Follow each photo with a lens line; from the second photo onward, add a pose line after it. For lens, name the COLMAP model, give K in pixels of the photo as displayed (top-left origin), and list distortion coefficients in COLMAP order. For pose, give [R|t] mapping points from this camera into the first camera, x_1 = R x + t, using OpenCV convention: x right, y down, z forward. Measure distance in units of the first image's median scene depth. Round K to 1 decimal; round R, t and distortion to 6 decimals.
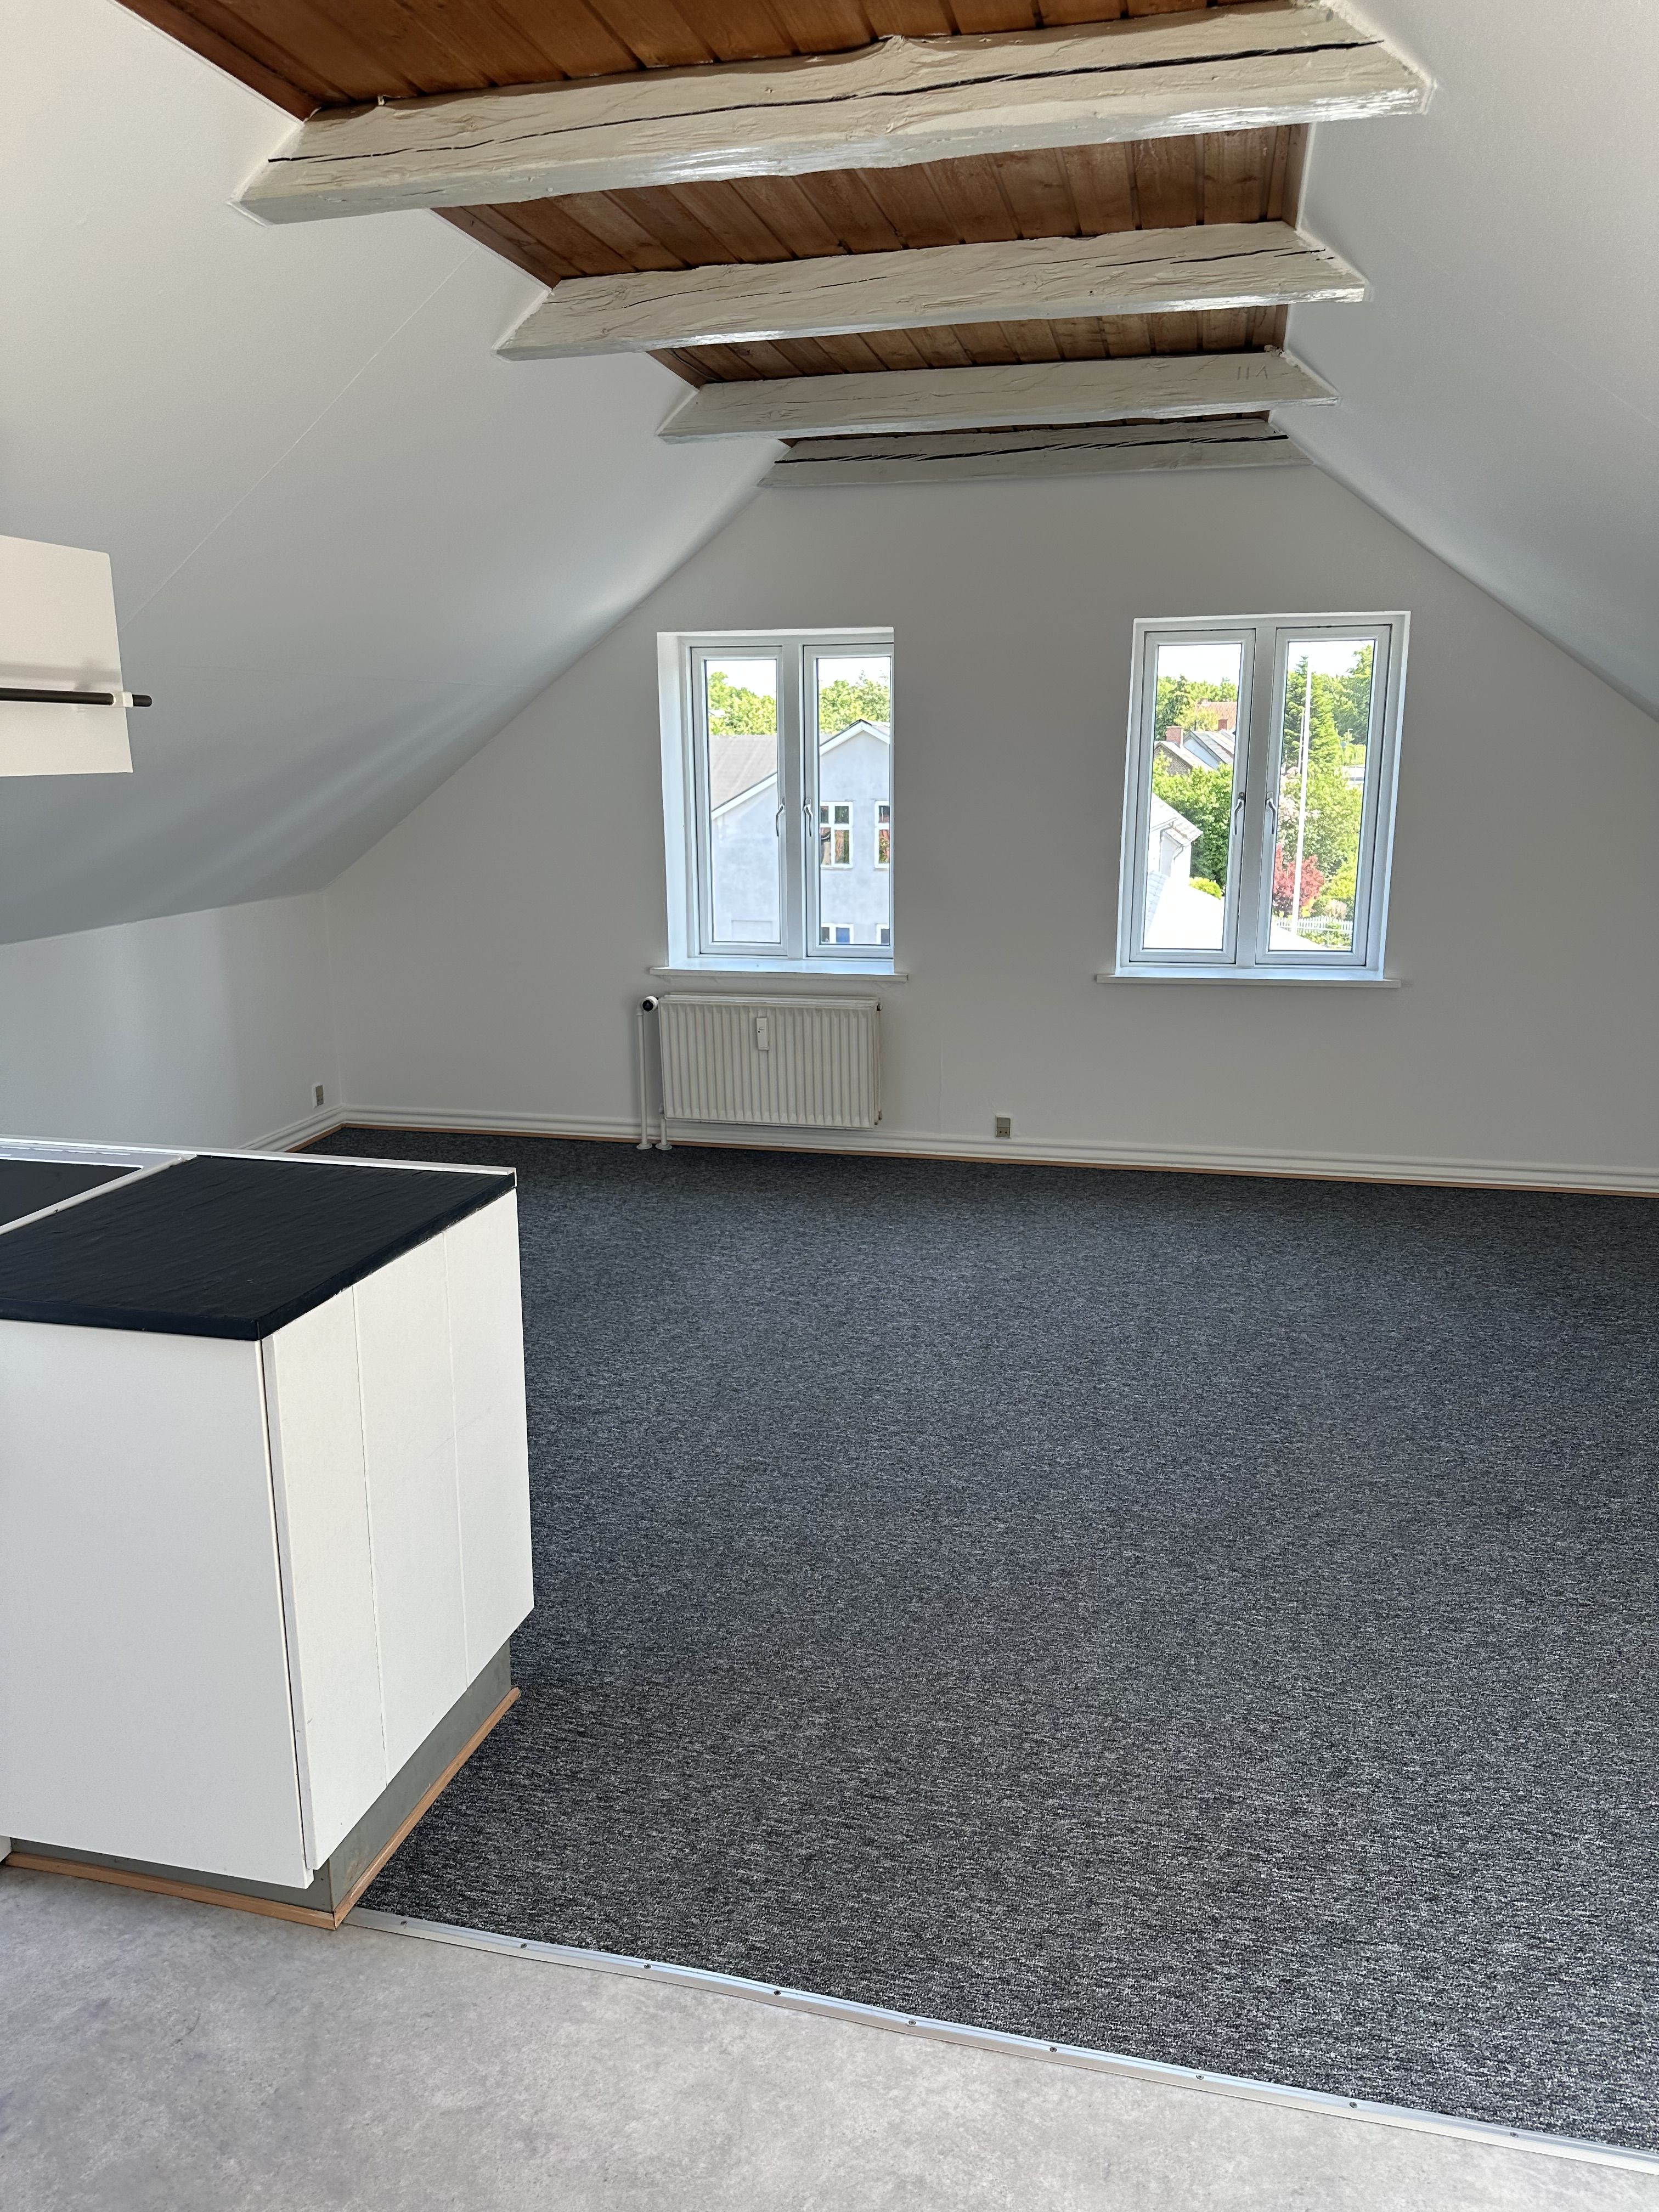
lens RADIAL K [[1547.2, 0, 829.7], [0, 1547.2, 1118.9], [0, 0, 1]] dist [0.070784, -0.095526]
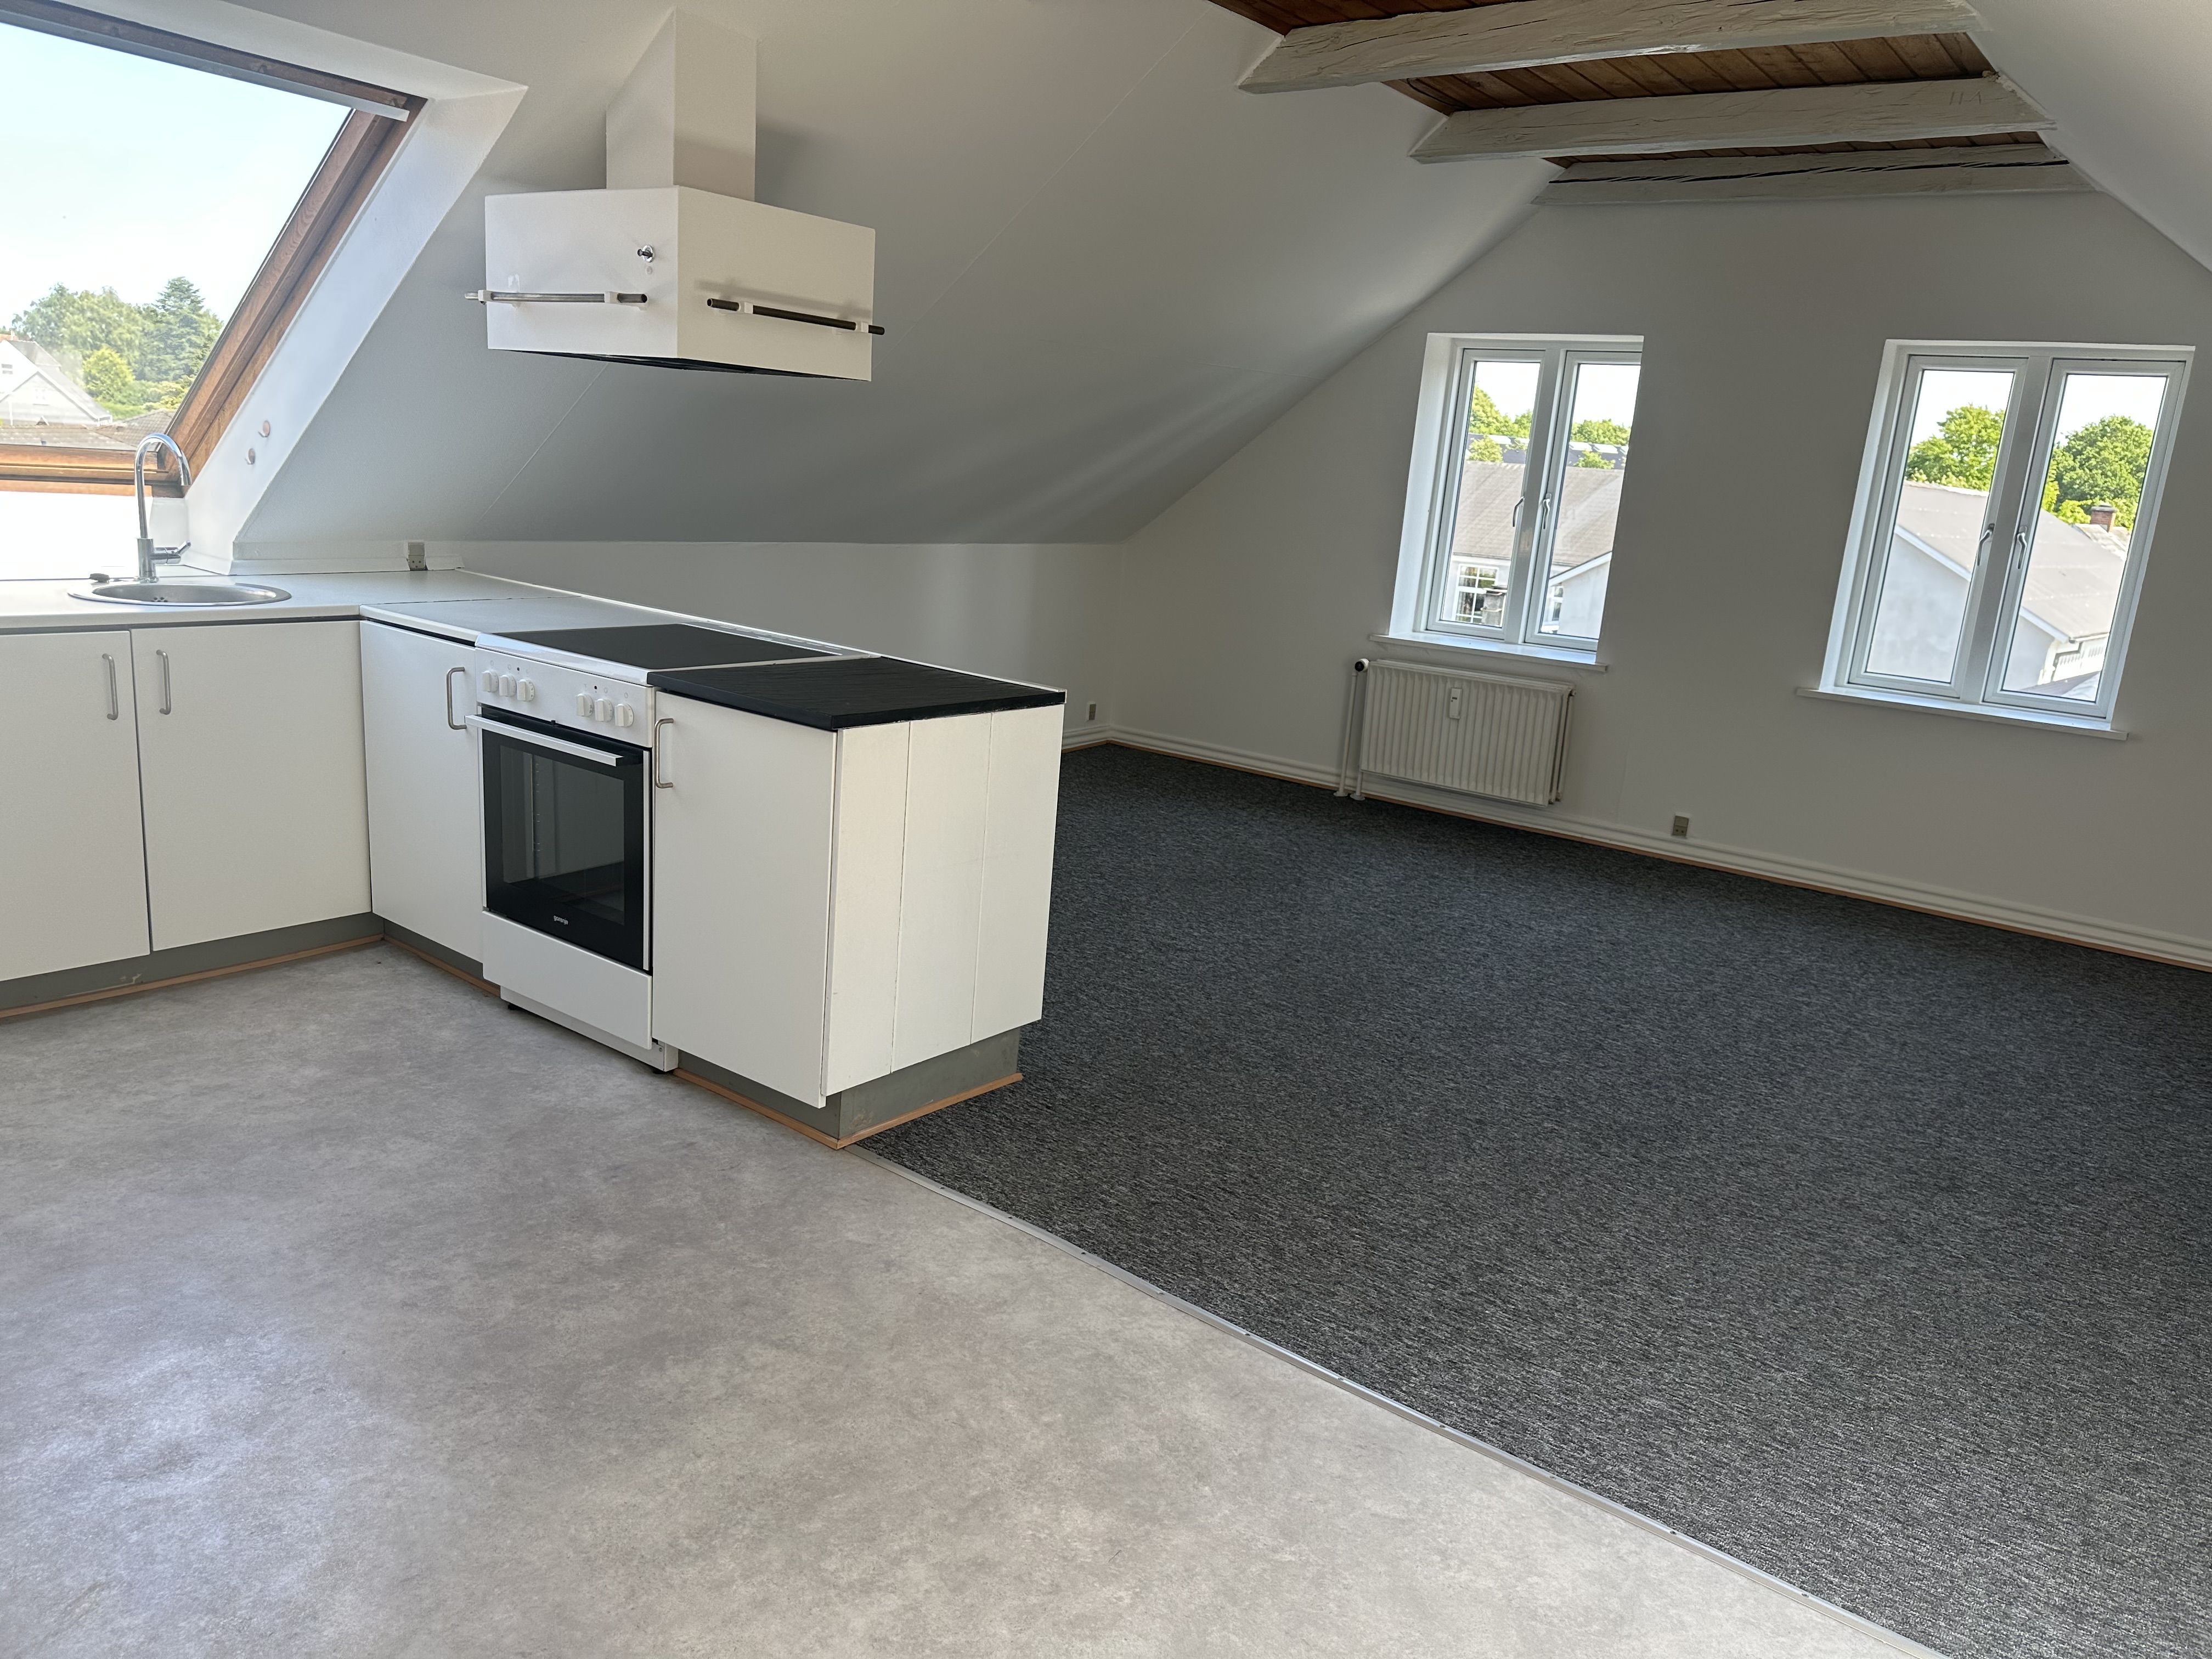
lens RADIAL K [[1559.1, 0, 1097.5], [0, 1559.1, 822.4], [0, 0, 1]] dist [0.148551, -0.222692]
pose [[0.910478, 0.167089, -0.378301, 0.217387], [-0.173970, 0.984618, 0.016186, 0.072822], [0.375187, 0.051076, 0.925541, -0.158205]]
